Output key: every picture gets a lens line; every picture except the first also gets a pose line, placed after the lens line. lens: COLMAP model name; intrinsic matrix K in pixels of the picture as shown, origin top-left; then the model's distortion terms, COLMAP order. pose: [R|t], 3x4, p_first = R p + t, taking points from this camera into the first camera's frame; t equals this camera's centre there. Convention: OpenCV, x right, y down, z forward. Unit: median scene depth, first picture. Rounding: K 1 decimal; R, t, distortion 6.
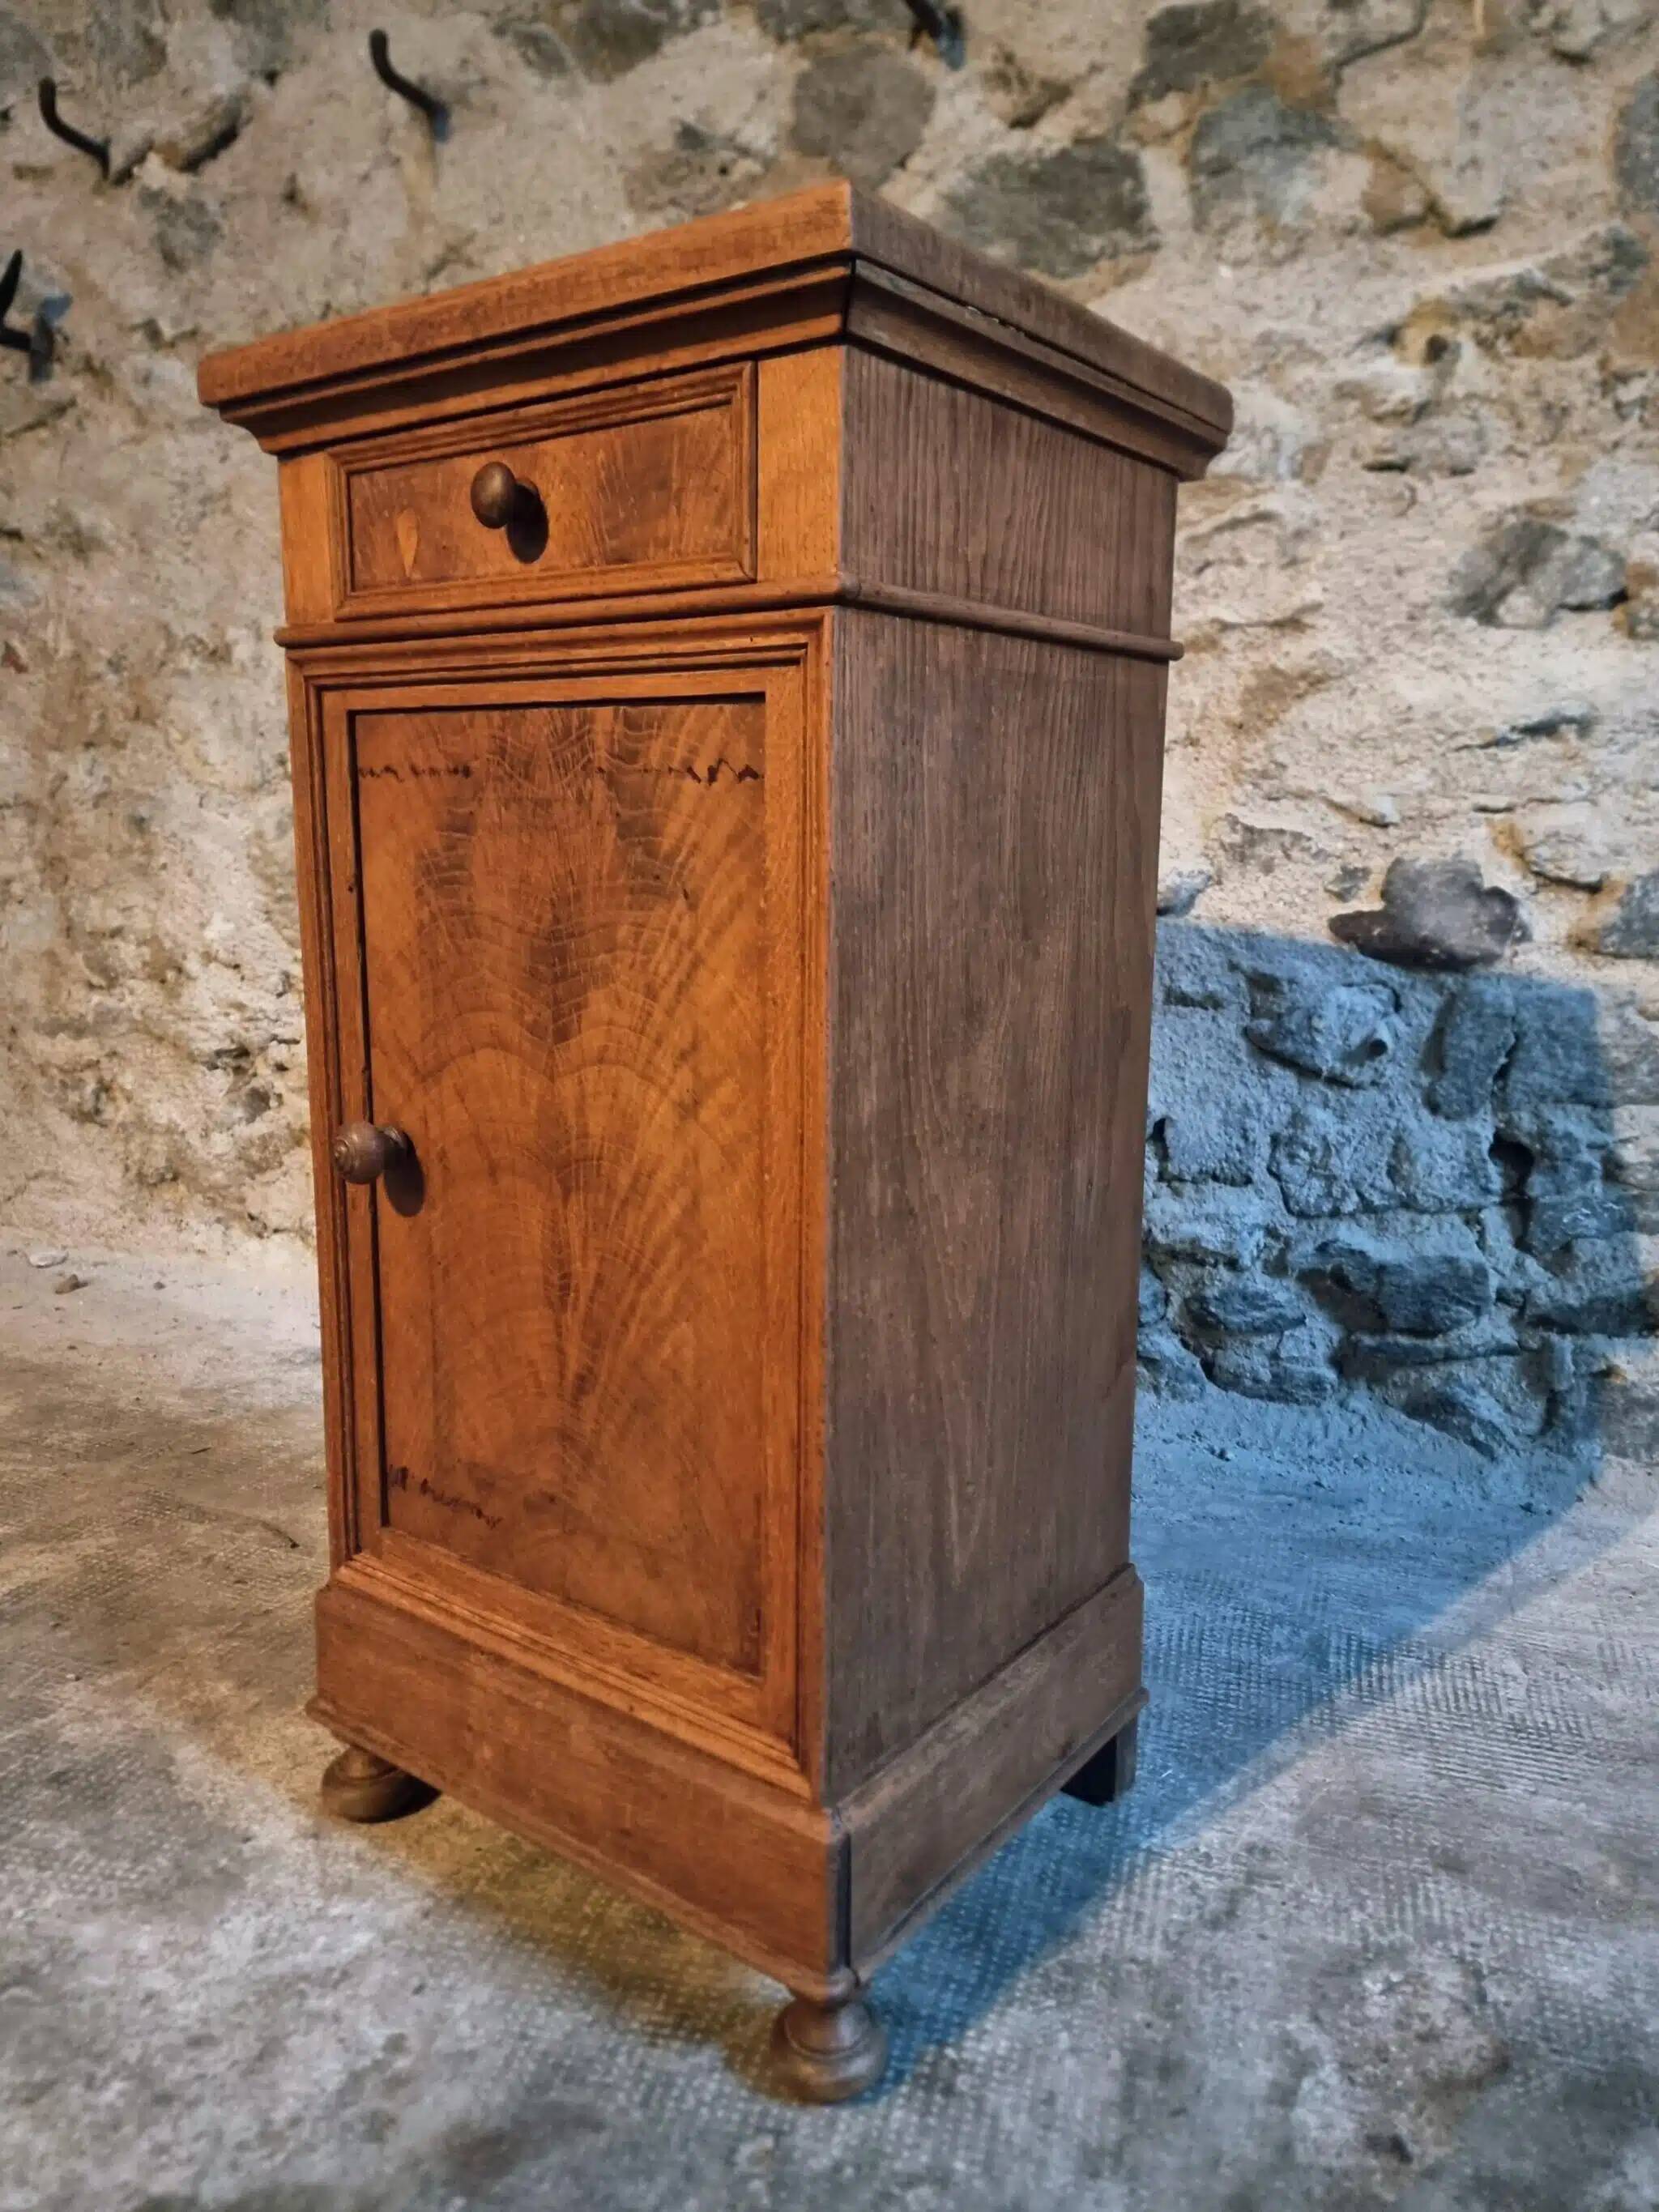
lens RADIAL K [[1577.4, 0, 831.3], [0, 1577.4, 1114.3], [0, 0, 1]] dist [0.065435, -0.061136]
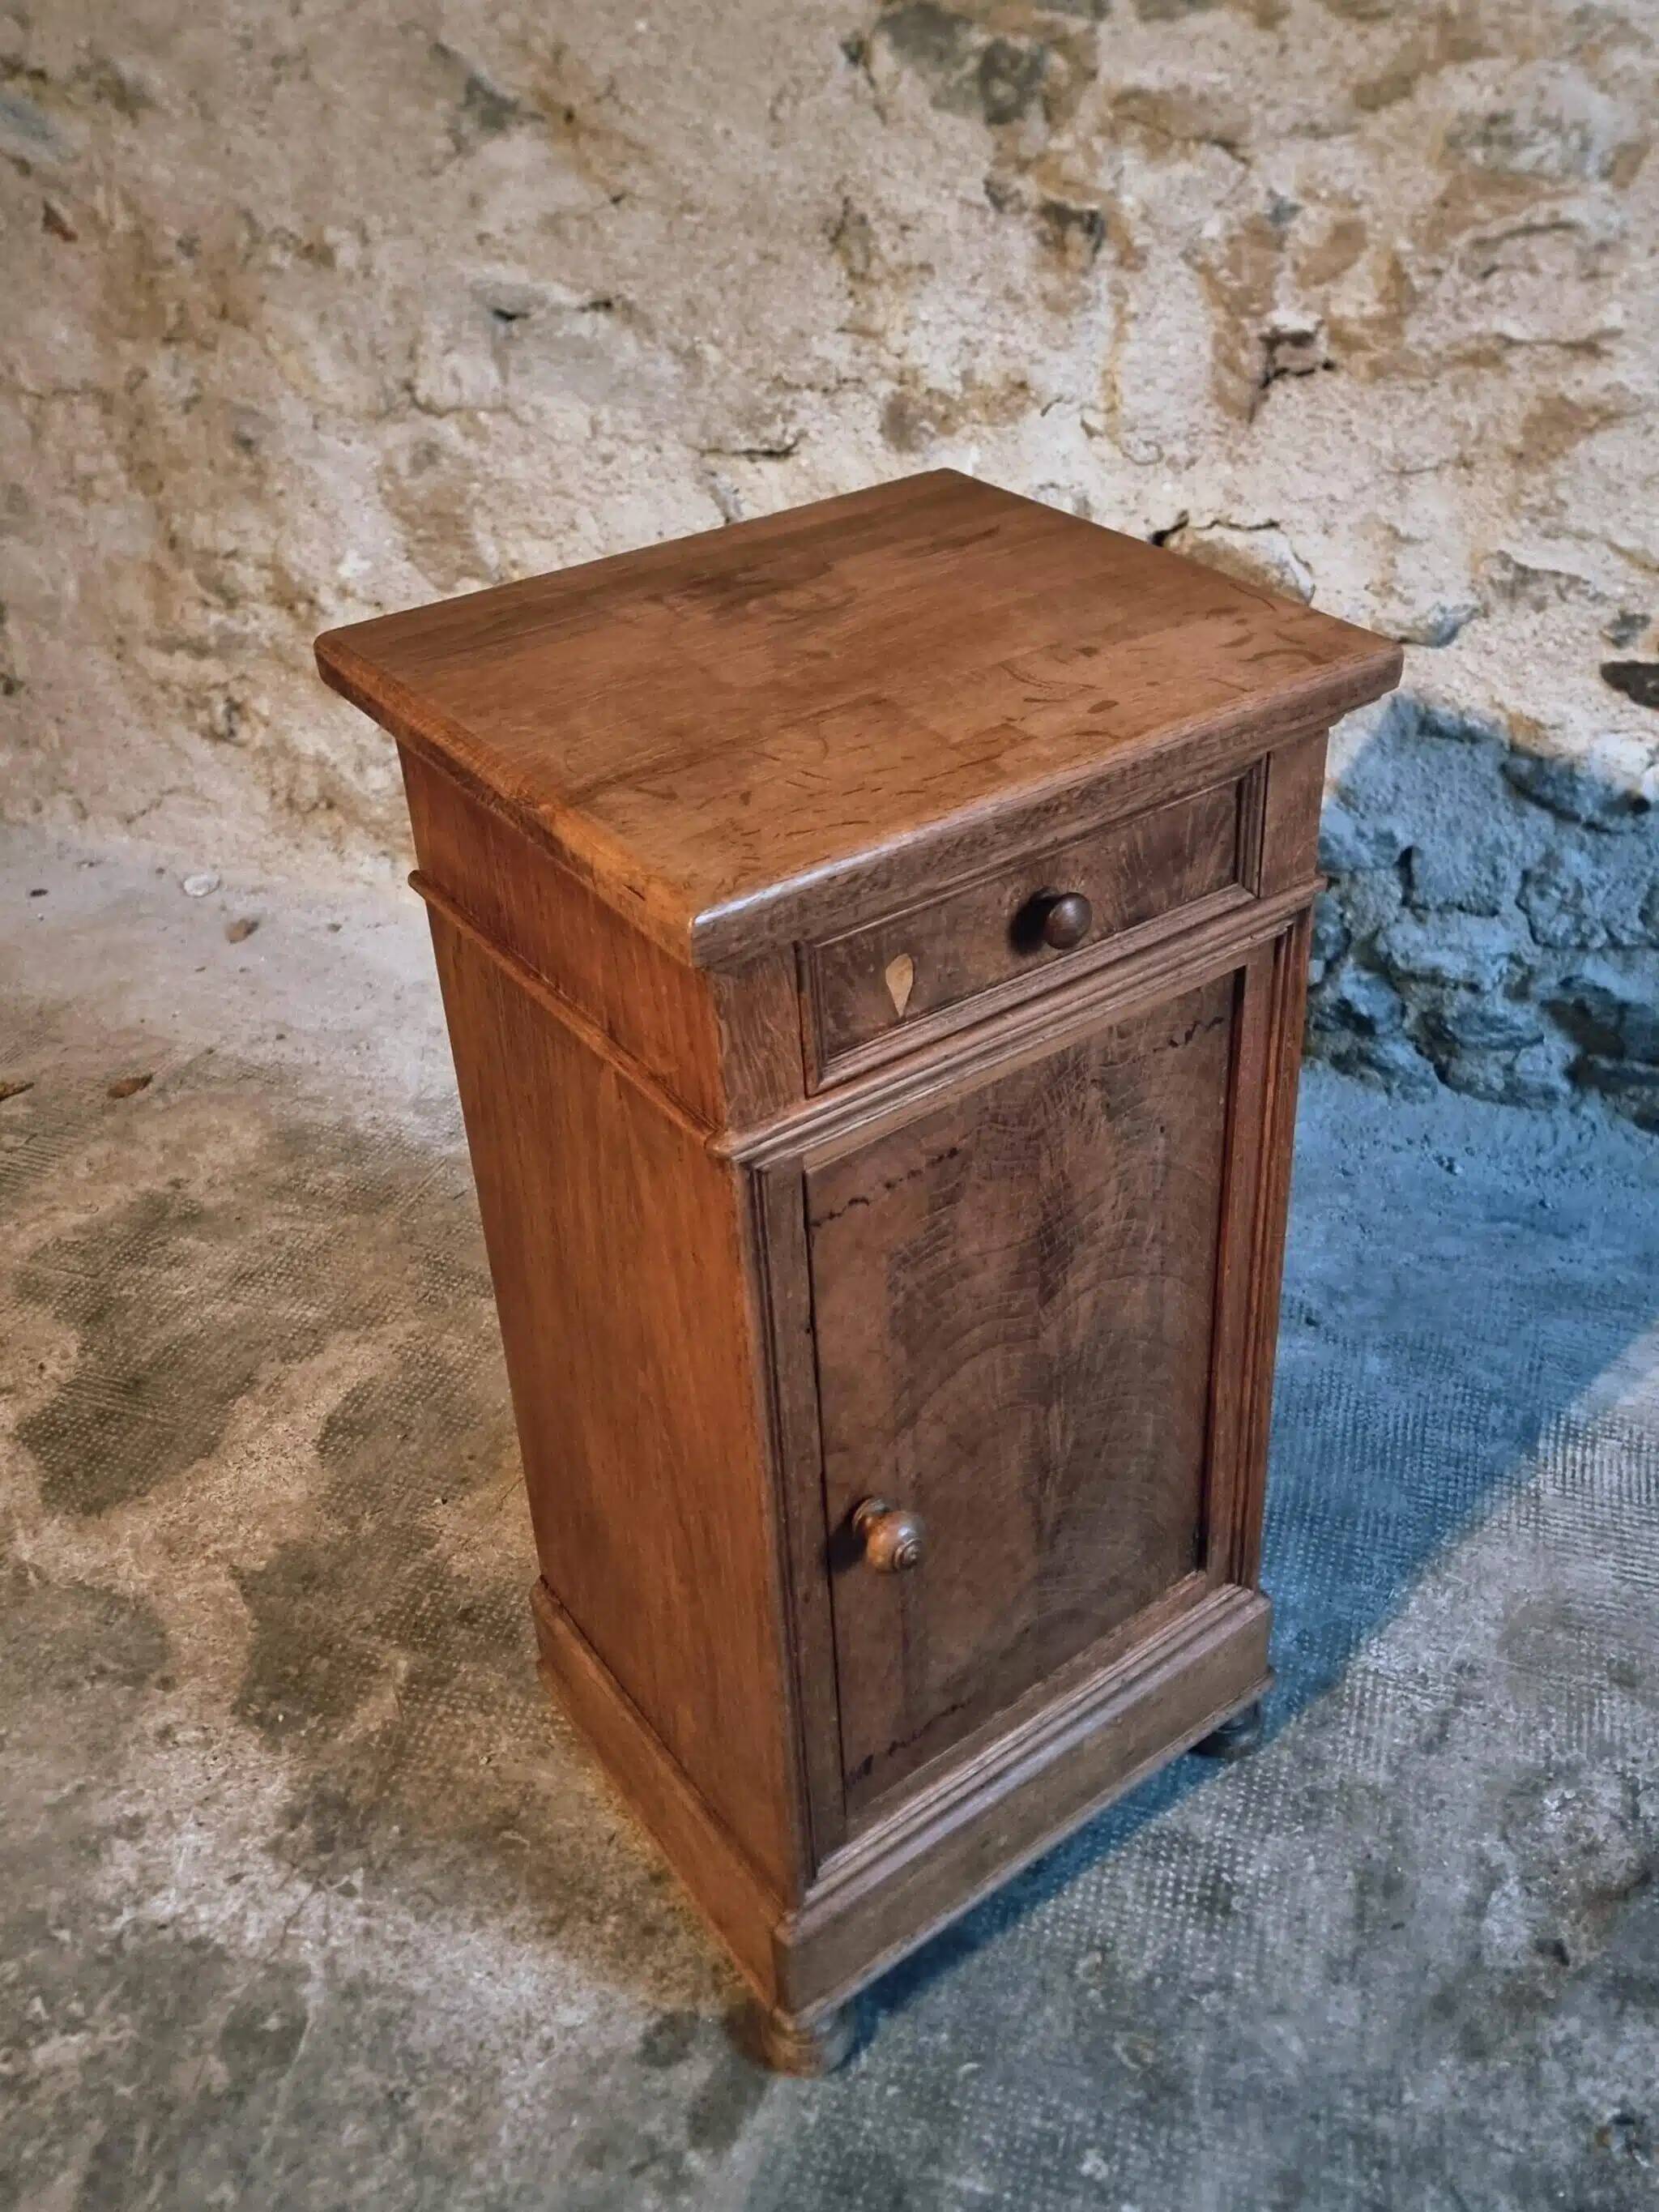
lens RADIAL K [[1988.6, 0, 925.6], [0, 1988.6, 934.2], [0, 0, 1]] dist [0.060109, -0.051434]
pose [[0.999470, -0.027762, -0.016993, -0.066500], [0.031931, 0.937596, 0.346259, -0.391577], [0.006320, -0.346618, 0.937985, -0.157449]]
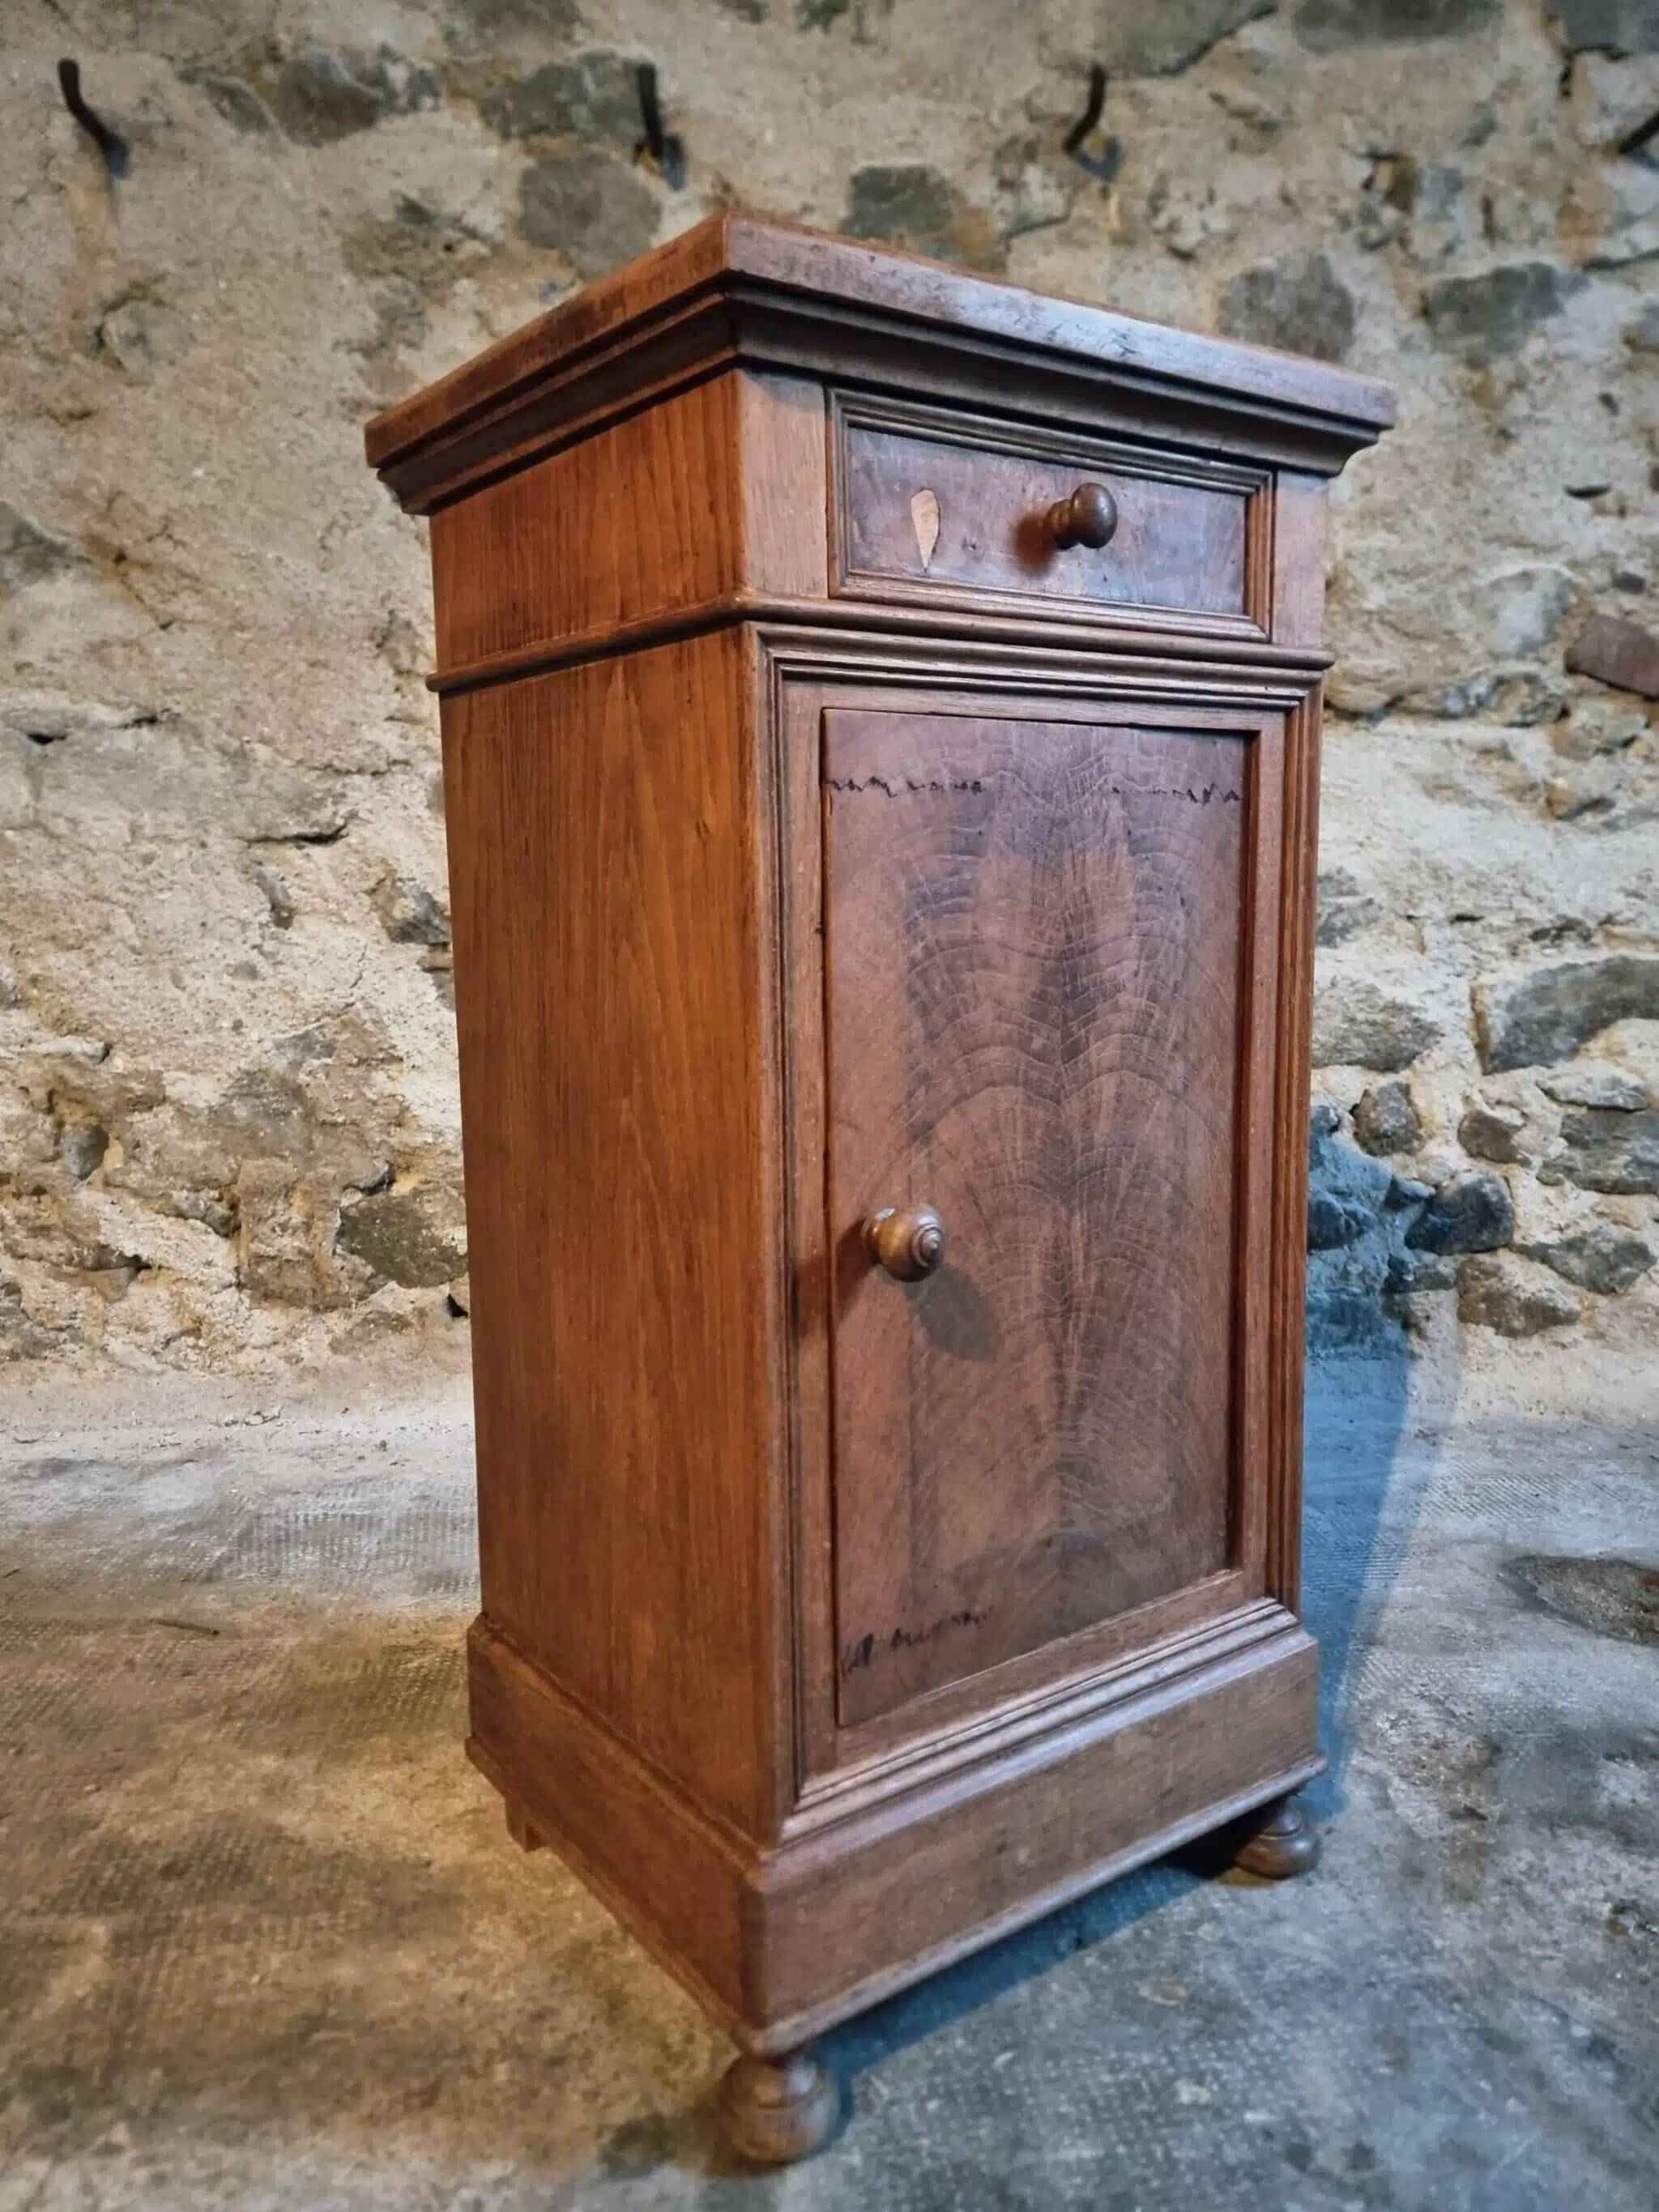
lens RADIAL K [[1630.9, 0, 832.8], [0, 1630.9, 1108.3], [0, 0, 1]] dist [0.061010, -0.059361]
pose [[0.916318, -0.079482, 0.392485, -0.320404], [0.097324, 0.994920, -0.025738, 0.019860], [-0.388446, 0.061782, 0.919398, -0.052258]]
